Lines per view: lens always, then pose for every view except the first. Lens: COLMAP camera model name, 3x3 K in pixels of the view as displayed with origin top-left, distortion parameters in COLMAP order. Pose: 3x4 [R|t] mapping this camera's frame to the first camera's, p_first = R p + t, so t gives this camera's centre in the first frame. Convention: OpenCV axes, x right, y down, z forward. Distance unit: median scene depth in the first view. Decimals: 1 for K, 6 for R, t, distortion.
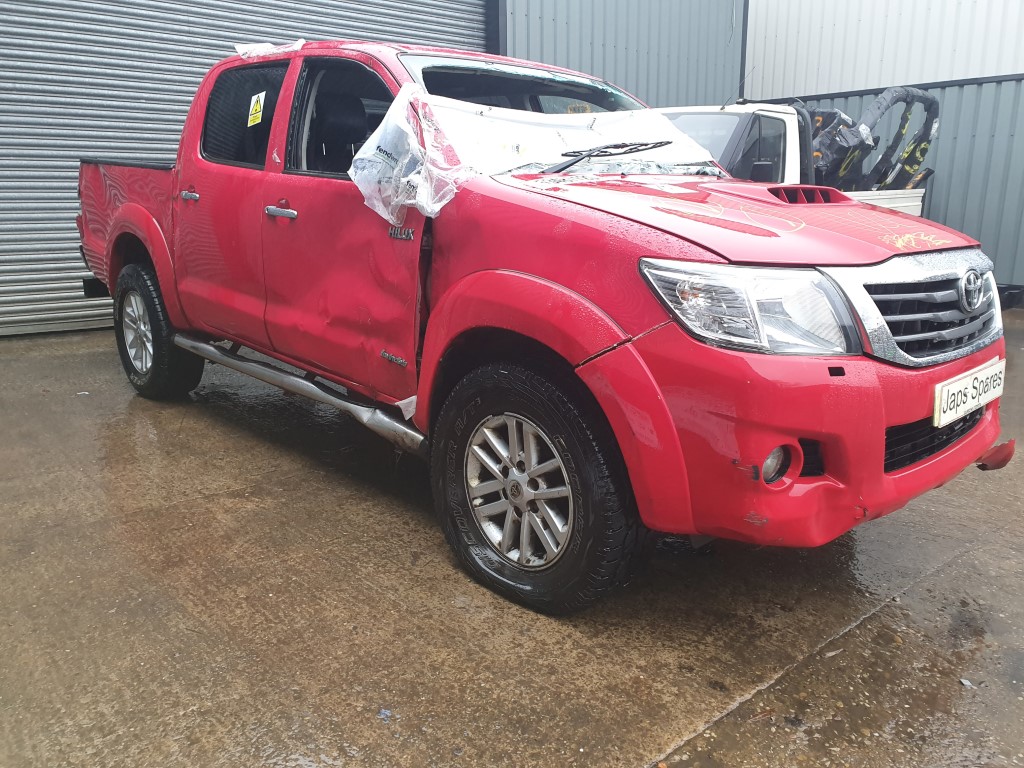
lens RADIAL K [[823.0, 0, 512.4], [0, 823.0, 389.6], [0, 0, 1]] dist [0.013810, 0.025014]
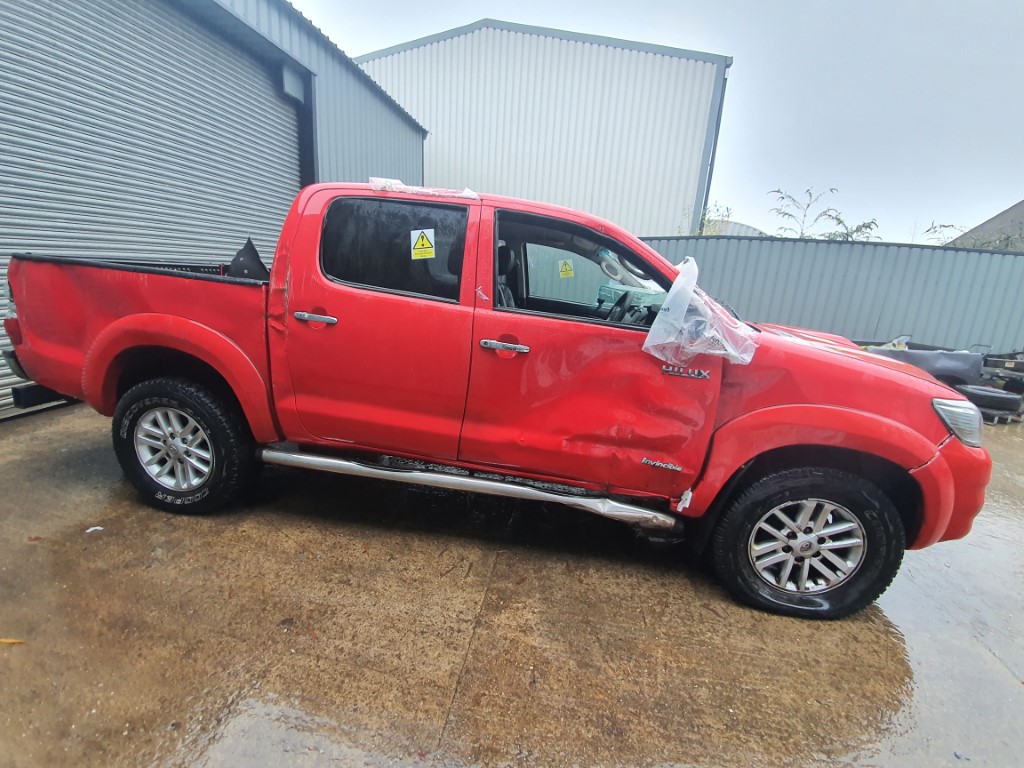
lens RADIAL K [[413.9, 0, 513.1], [0, 413.9, 377.3], [0, 0, 1]] dist [-0.006429, -0.001396]
pose [[0.775017, -0.103159, 0.623464, -0.685370], [0.091221, 0.994516, 0.051158, -0.219689], [-0.625322, 0.017225, 0.780177, 0.608722]]
